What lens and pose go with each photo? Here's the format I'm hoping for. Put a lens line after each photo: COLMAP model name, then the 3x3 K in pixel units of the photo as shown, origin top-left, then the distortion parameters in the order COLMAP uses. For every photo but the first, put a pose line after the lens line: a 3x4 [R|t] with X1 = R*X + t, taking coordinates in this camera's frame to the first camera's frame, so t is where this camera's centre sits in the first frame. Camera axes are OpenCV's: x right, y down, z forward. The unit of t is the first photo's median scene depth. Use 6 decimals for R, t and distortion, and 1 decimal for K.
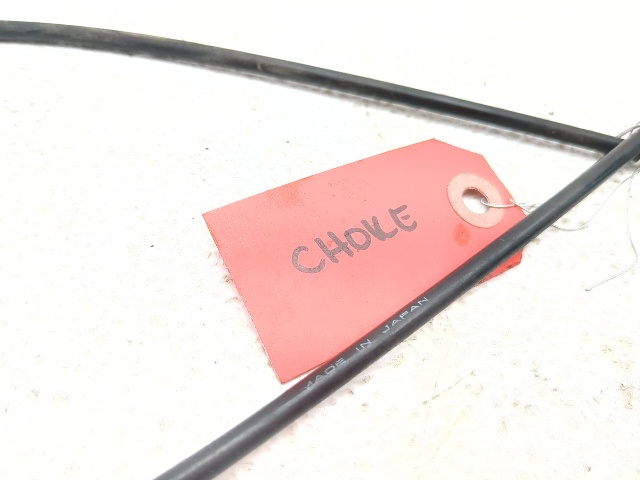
lens RADIAL K [[486.7, 0, 320.0], [0, 486.7, 240.0], [0, 0, 1]] dist [-0.027866, -0.001184]
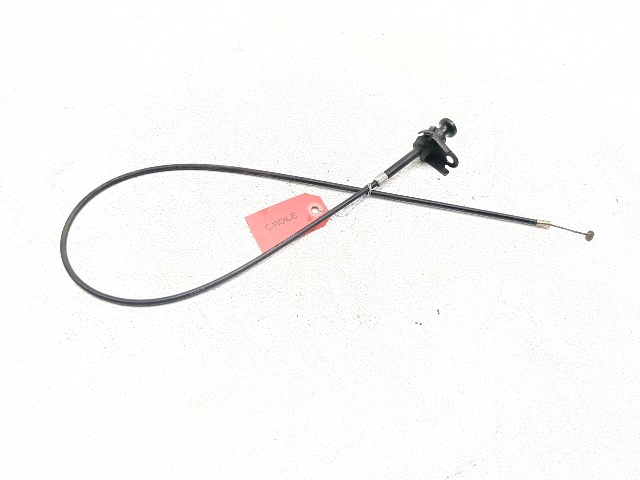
lens RADIAL K [[486.7, 0, 320.0], [0, 486.7, 240.0], [0, 0, 1]] dist [-0.027866, -0.001184]
pose [[0.989642, -0.051553, -0.133982, 0.889140], [0.053589, 0.998495, 0.011638, 0.118684], [0.133180, -0.018697, 0.990915, -2.864696]]
